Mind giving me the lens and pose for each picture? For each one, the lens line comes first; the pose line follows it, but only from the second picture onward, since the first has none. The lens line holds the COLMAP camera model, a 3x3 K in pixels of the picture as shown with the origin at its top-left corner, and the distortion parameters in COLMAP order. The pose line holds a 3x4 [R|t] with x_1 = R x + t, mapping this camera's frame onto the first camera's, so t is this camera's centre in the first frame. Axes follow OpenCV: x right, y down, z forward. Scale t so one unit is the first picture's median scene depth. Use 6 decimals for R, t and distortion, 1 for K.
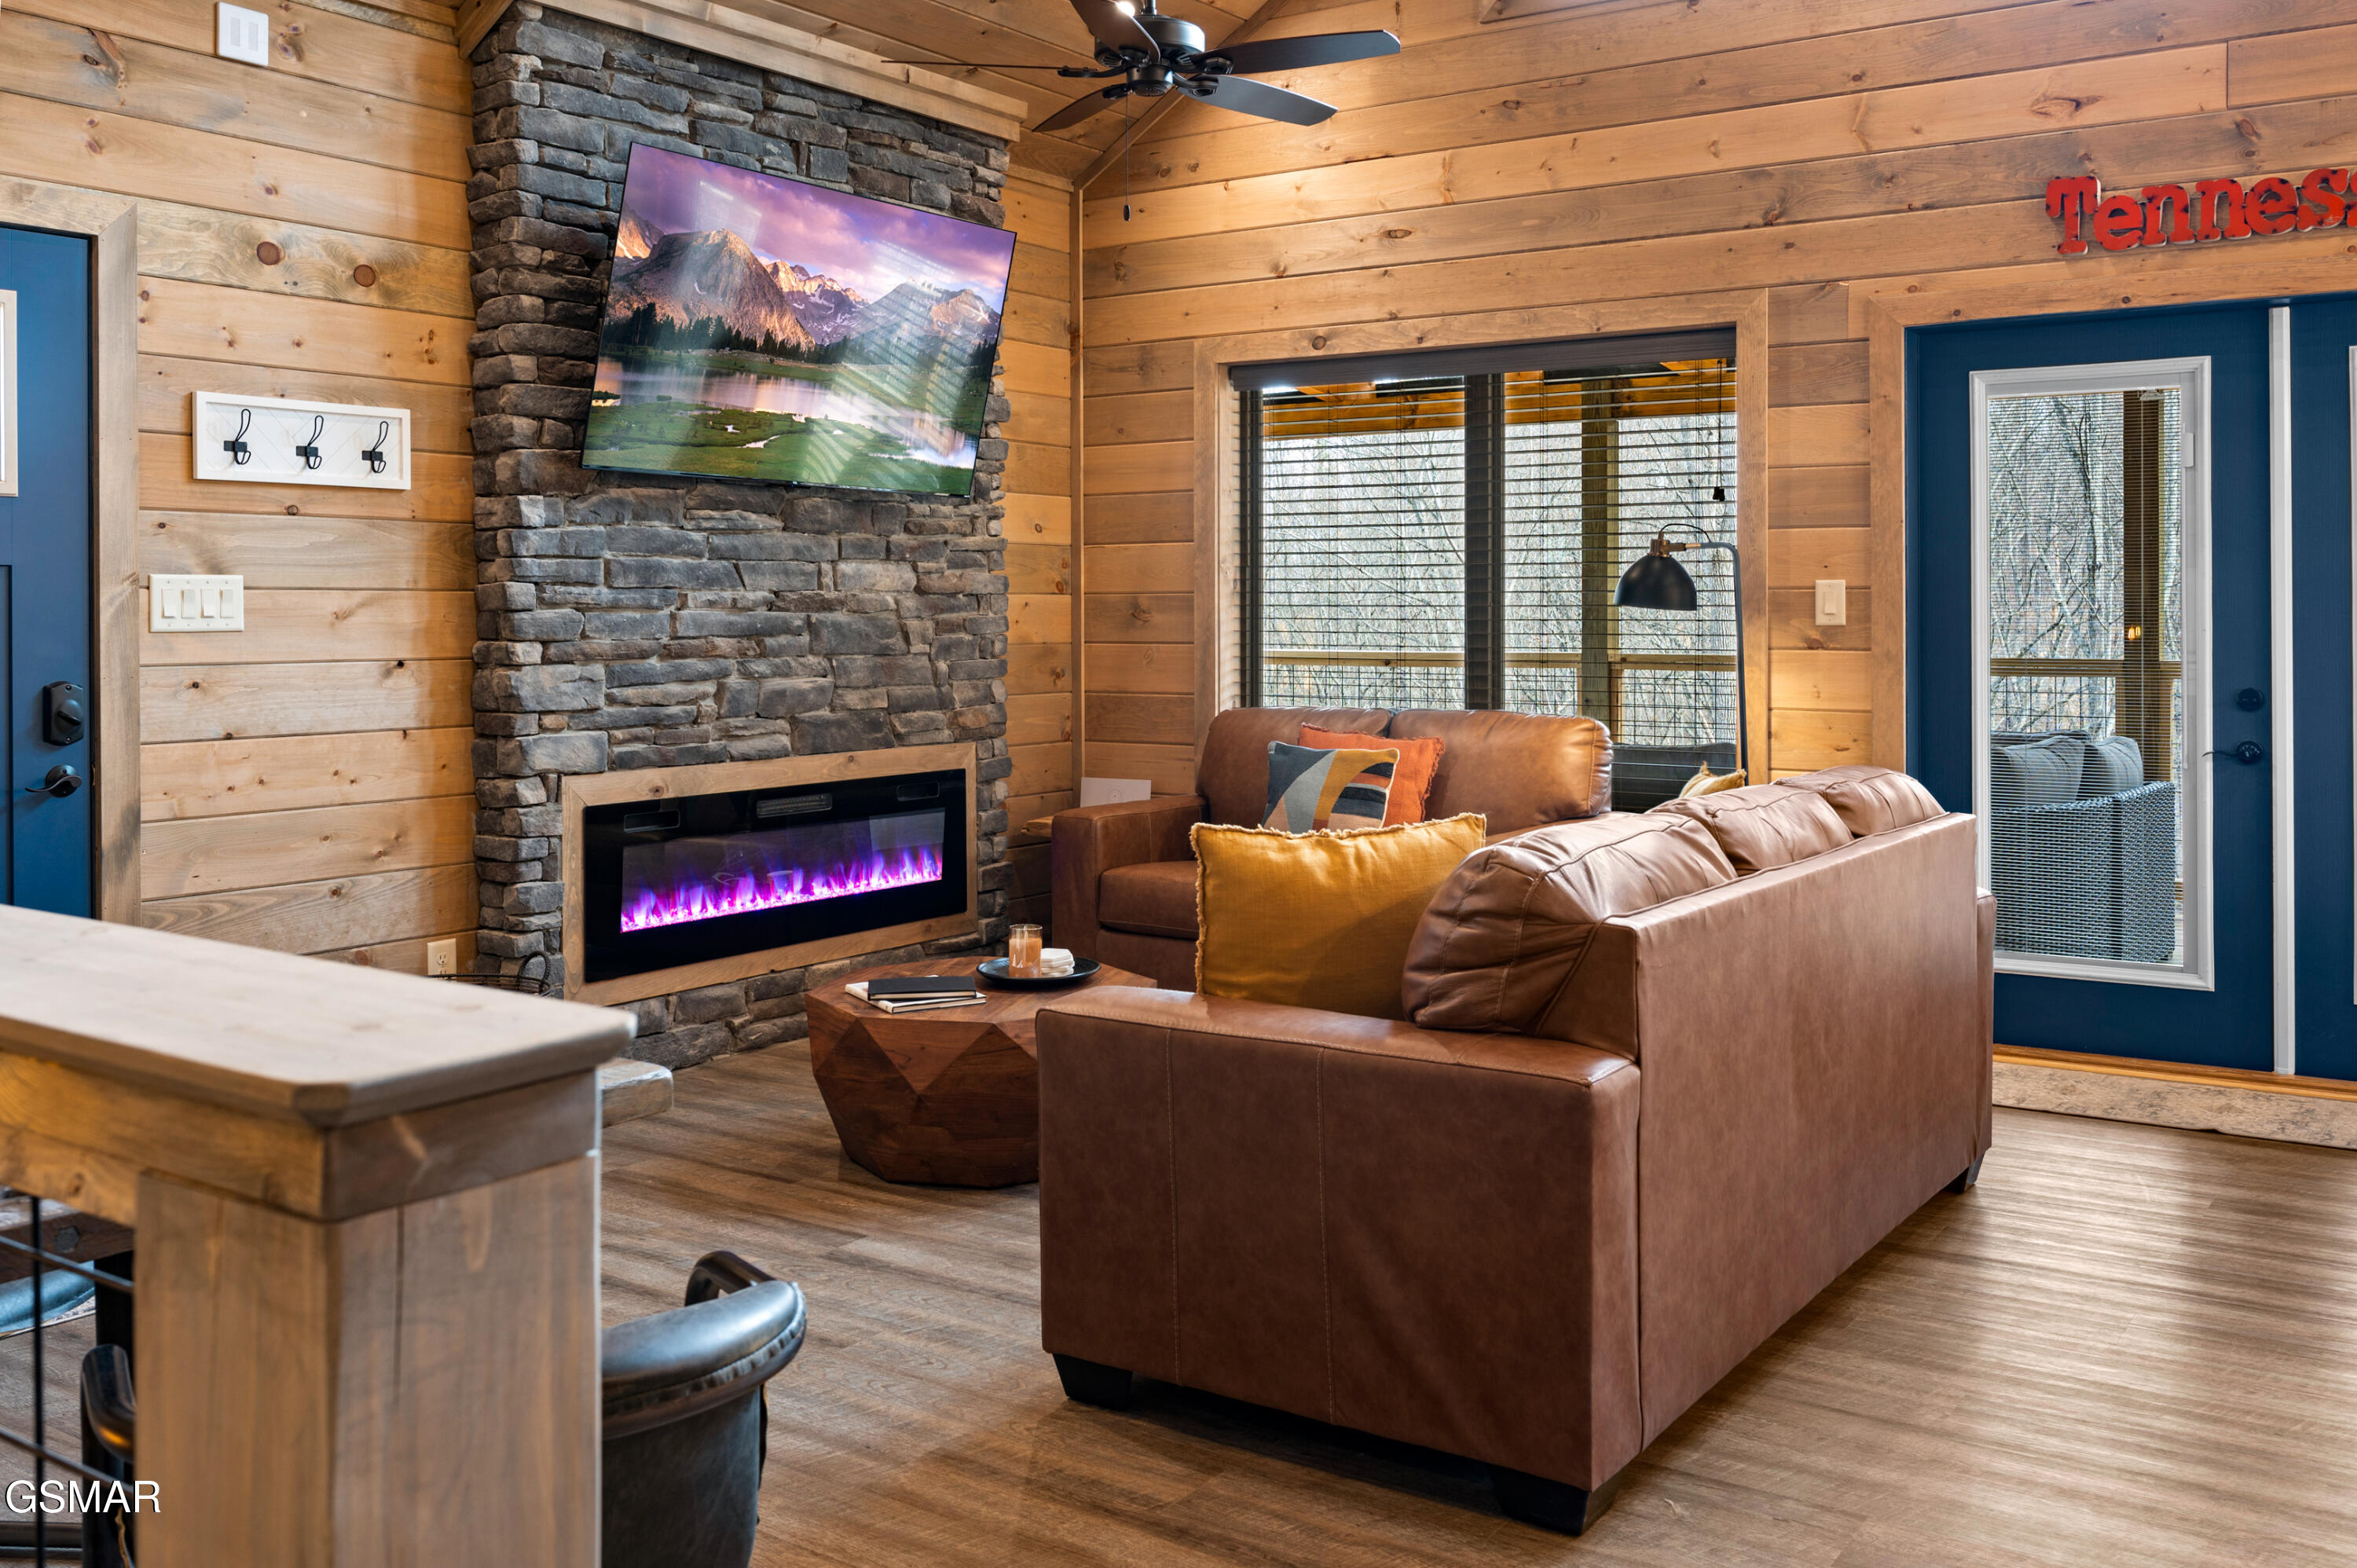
lens RADIAL K [[2137.7, 0, 1156.7], [0, 2137.7, 613.4], [0, 0, 1]] dist [-0.003245, 0.002379]
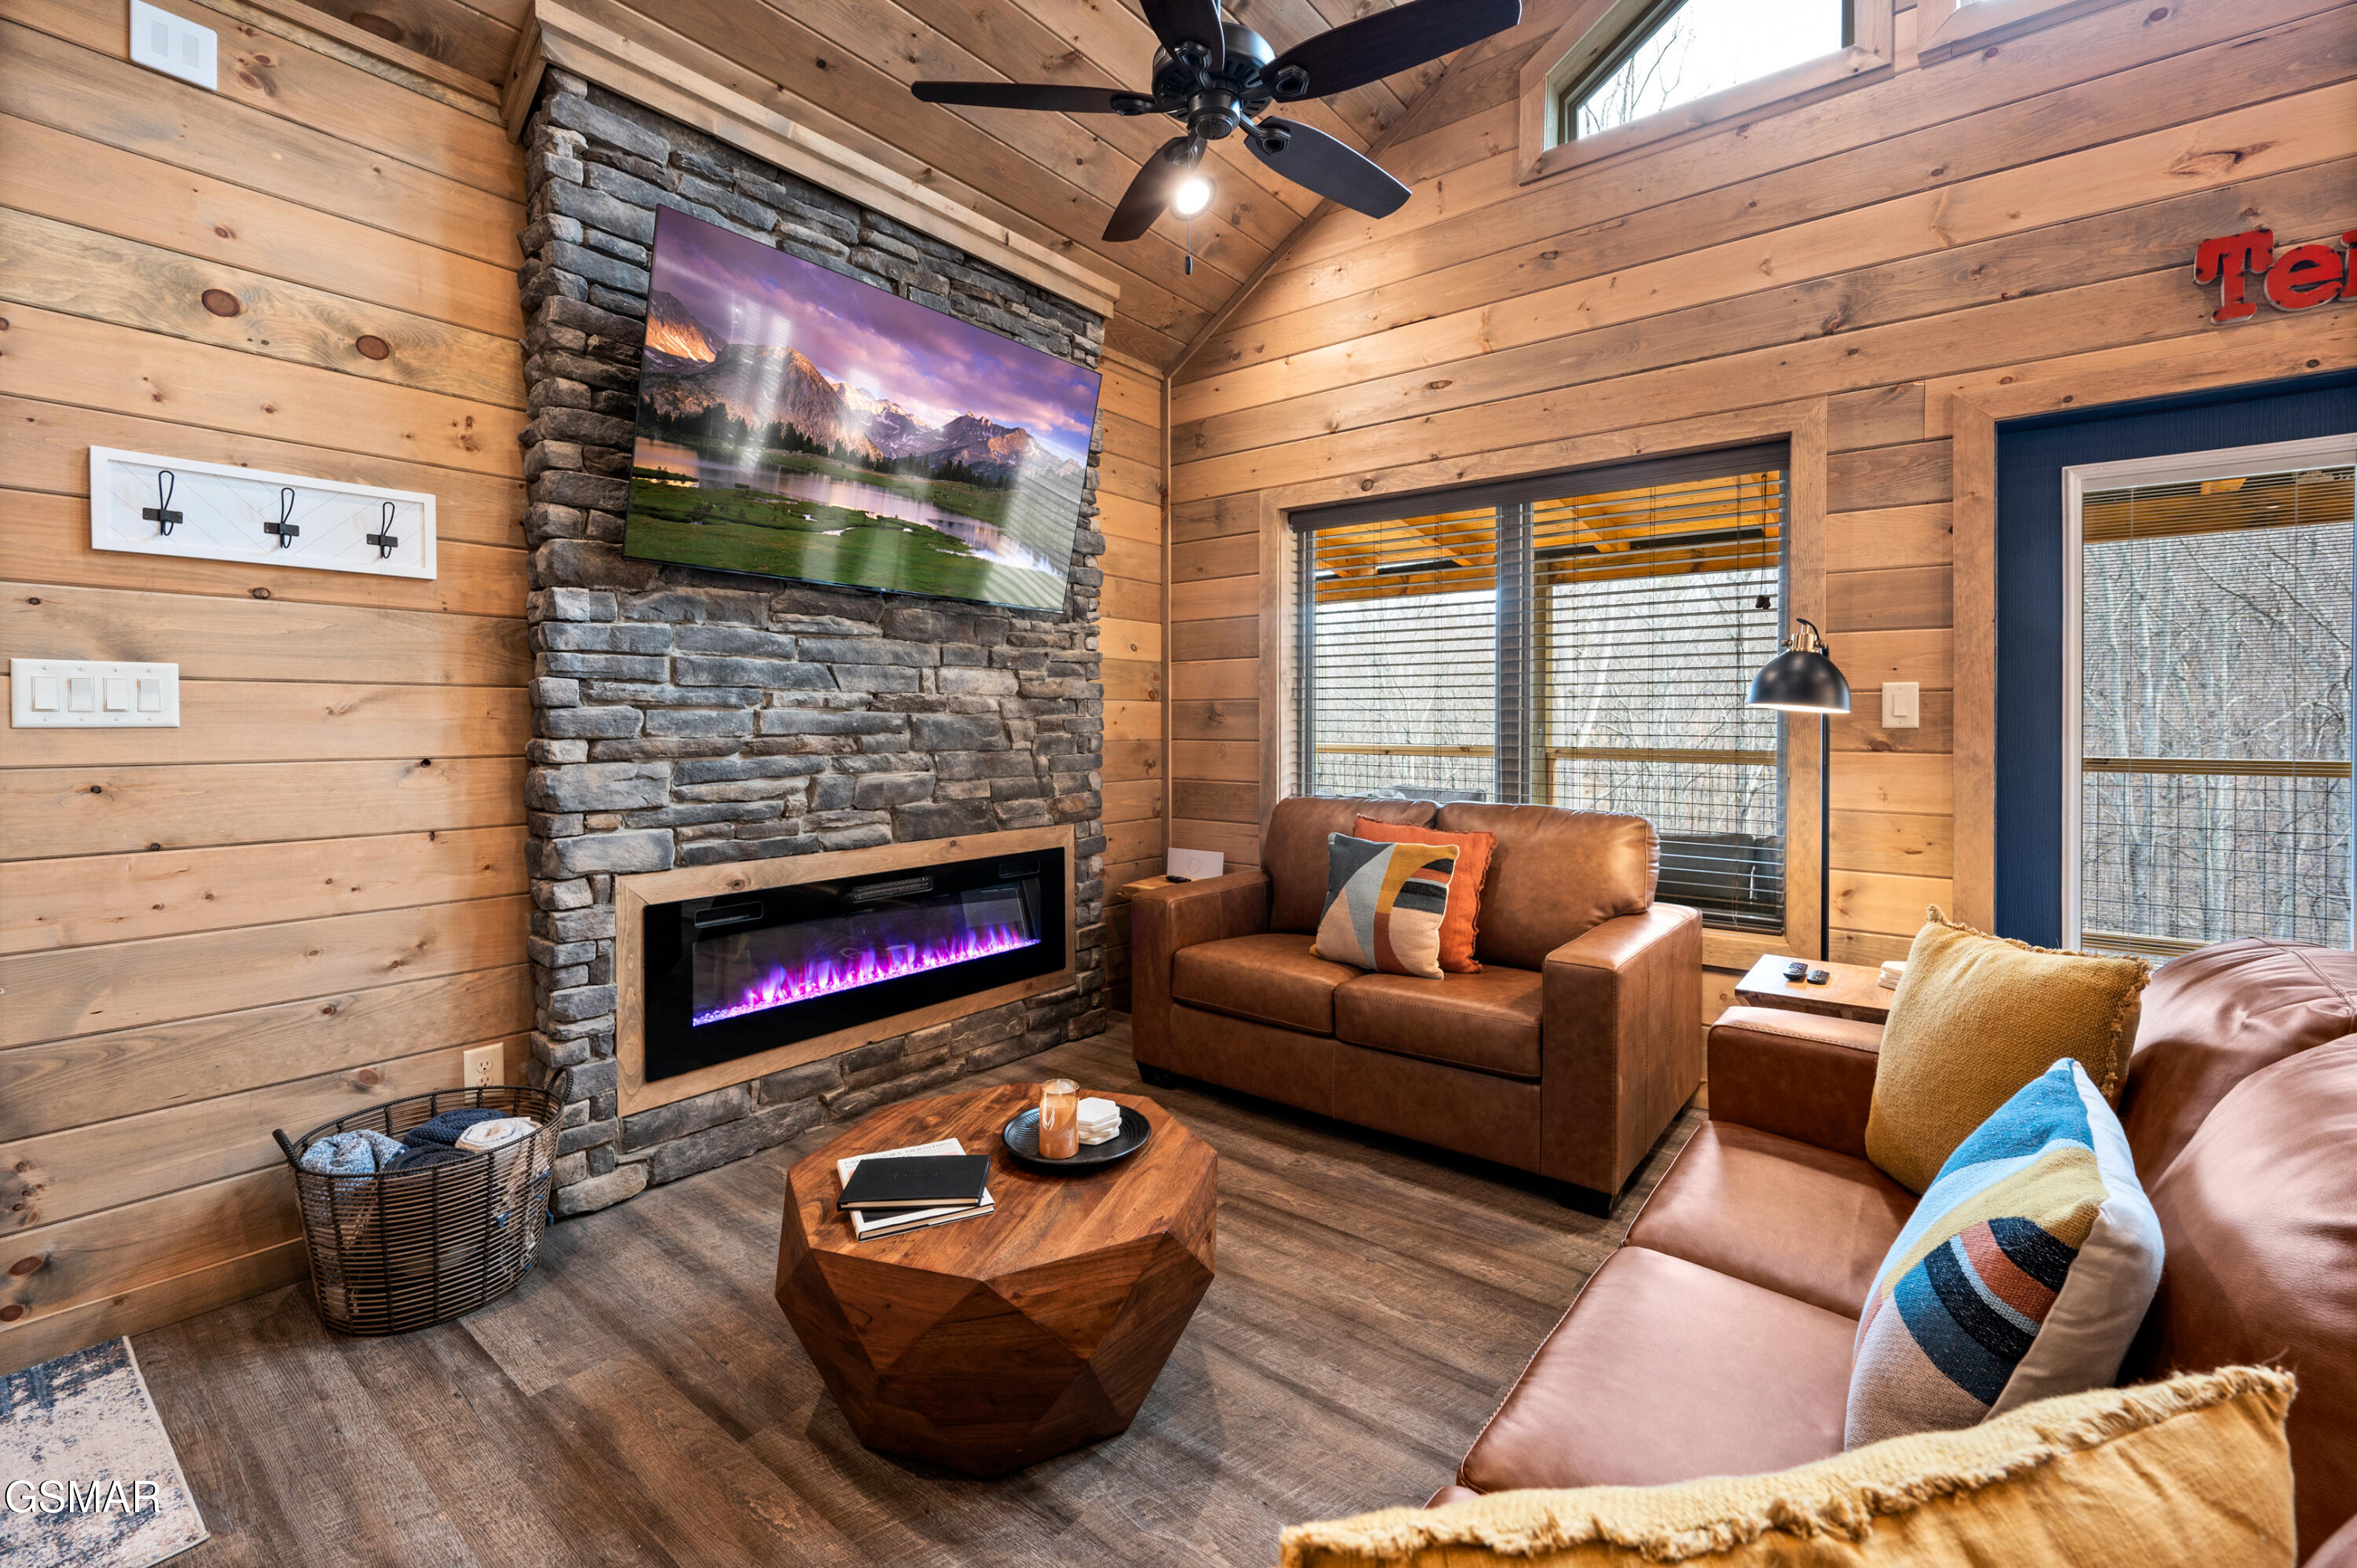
lens RADIAL K [[1003.4, 0, 1166.8], [0, 1003.4, 726.1], [0, 0, 1]] dist [-0.000964, 0.000351]
pose [[0.997540, 0.003264, -0.070025, 0.006287], [-0.002996, 0.999988, 0.003940, 0.004328], [0.070037, -0.003720, 0.997537, 0.530844]]
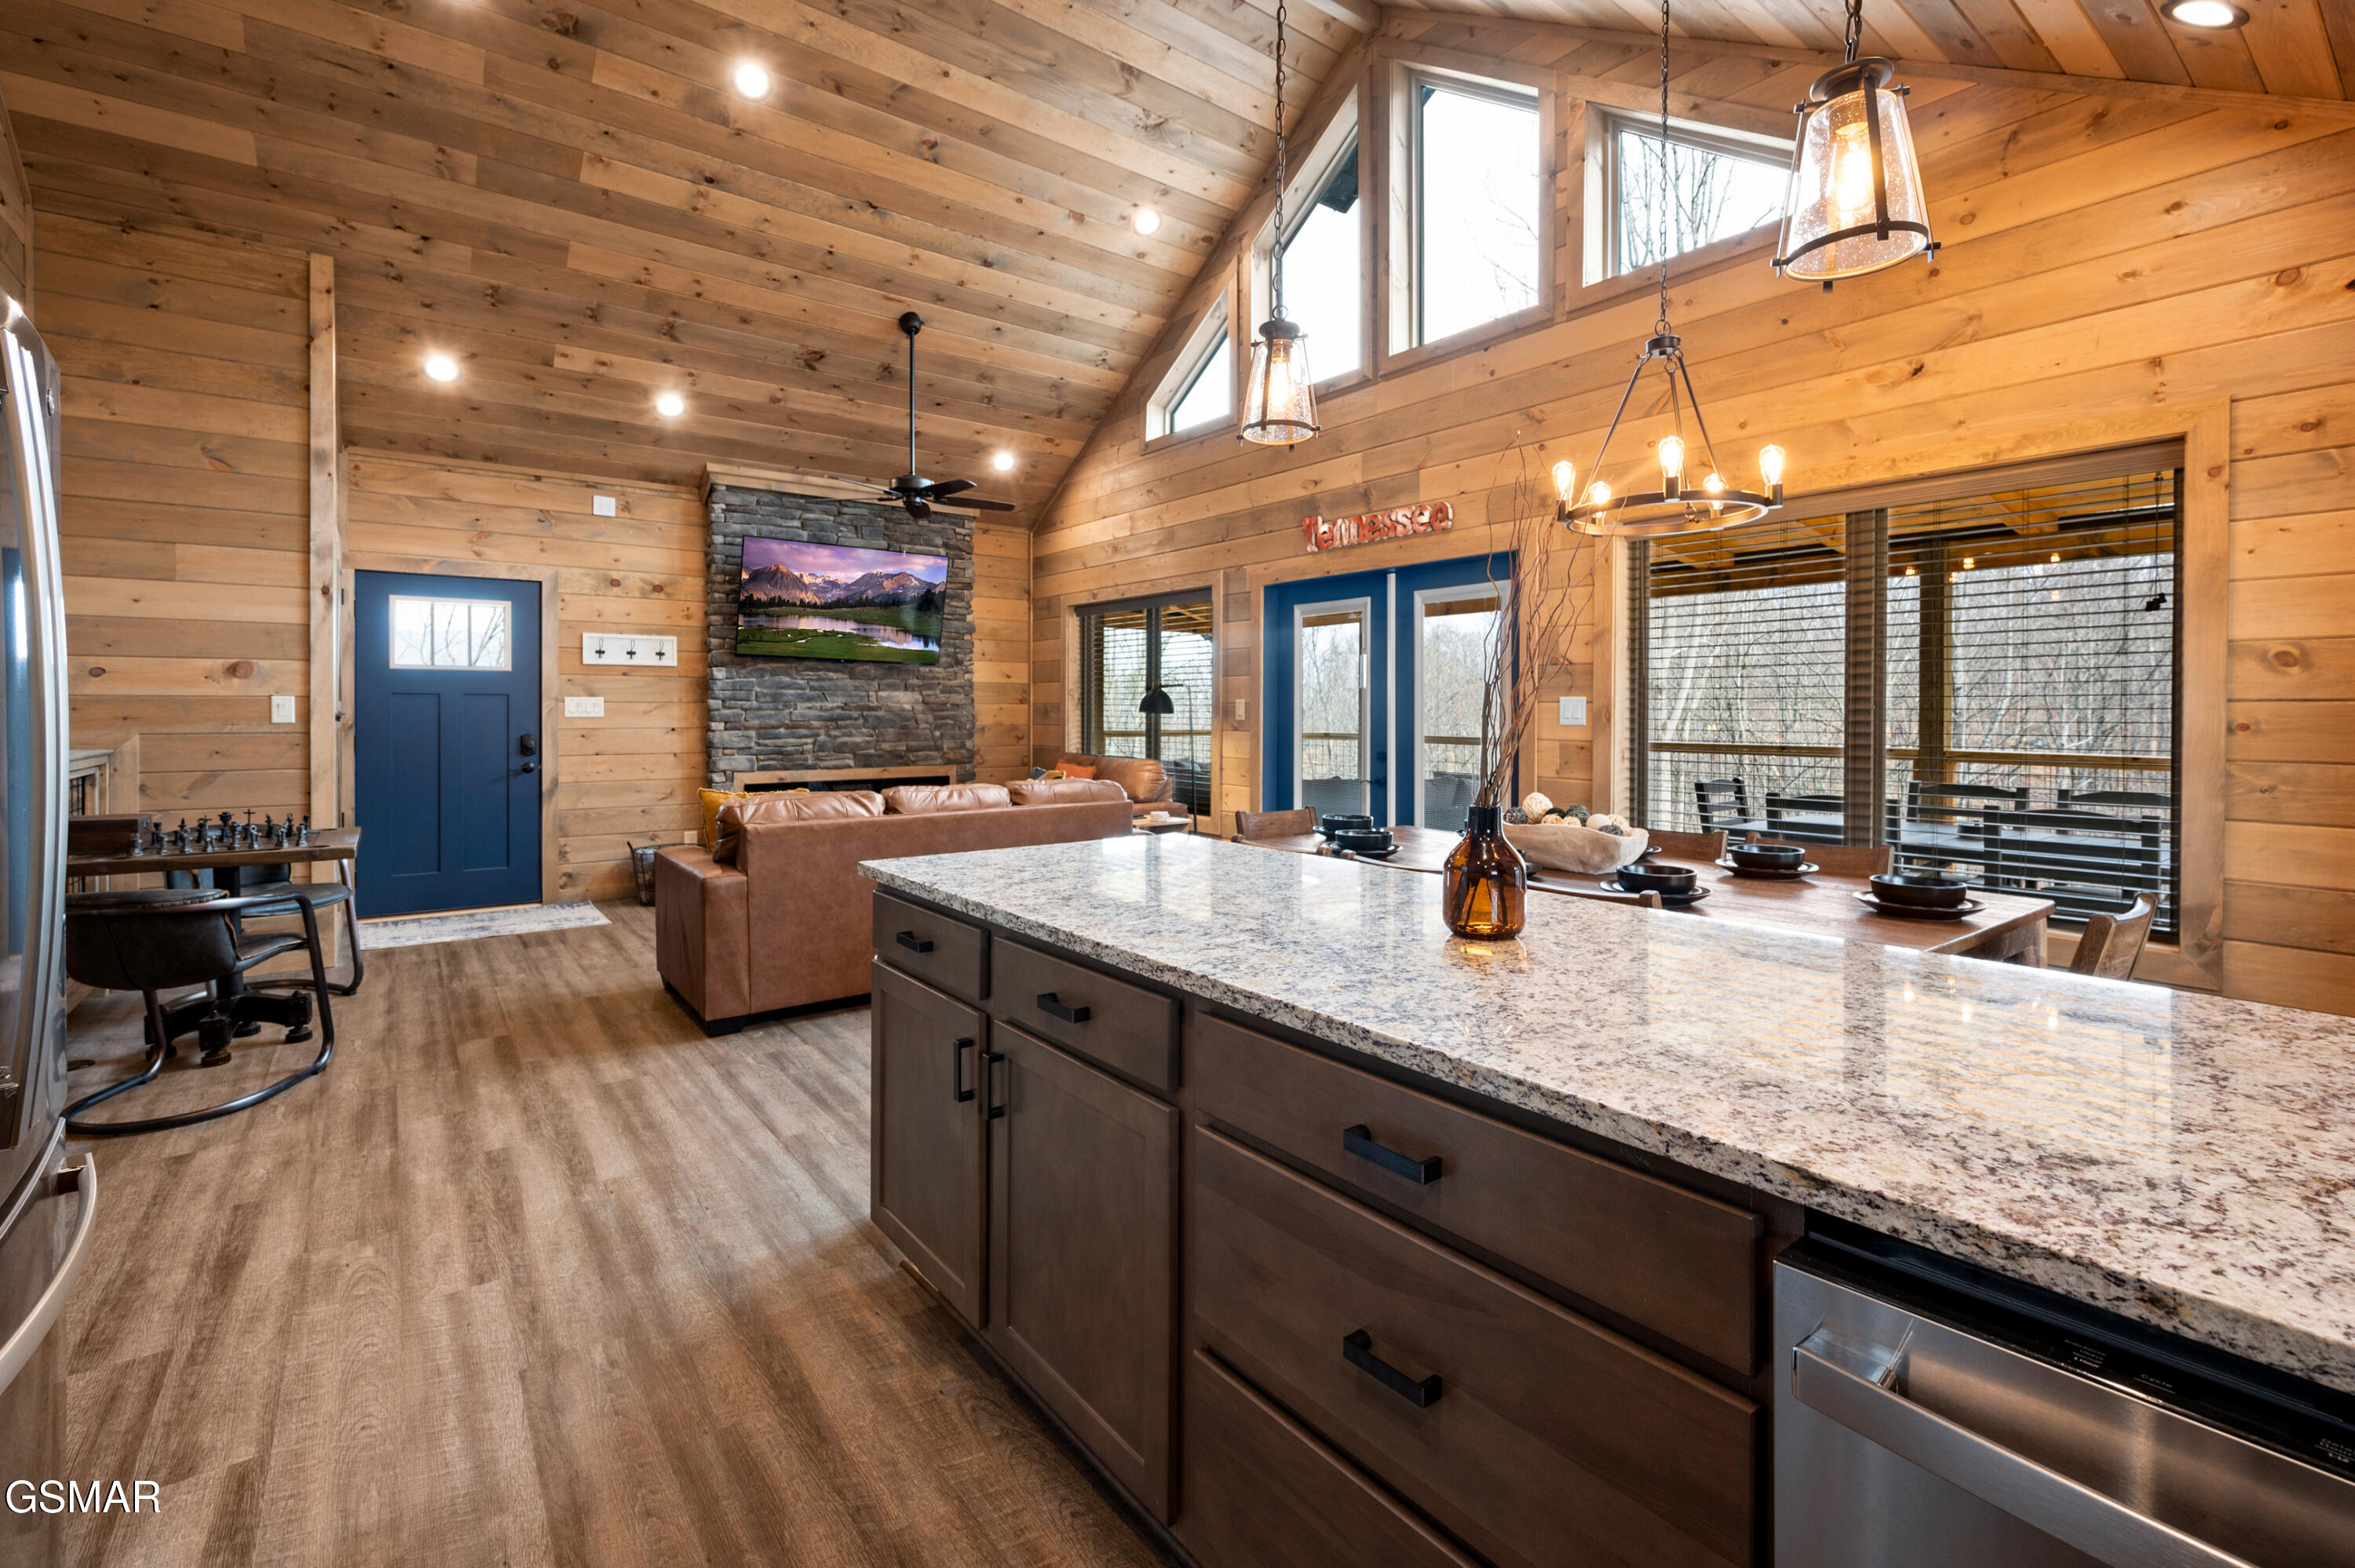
lens RADIAL K [[1041.5, 0, 1180.6], [0, 1041.5, 703.8], [0, 0, 1]] dist [-0.002520, 0.000385]
pose [[0.948776, 0.003833, -0.315927, 0.628619], [-0.005508, 0.999975, -0.004412, -0.006549], [0.315902, 0.005926, 0.948773, -0.054800]]
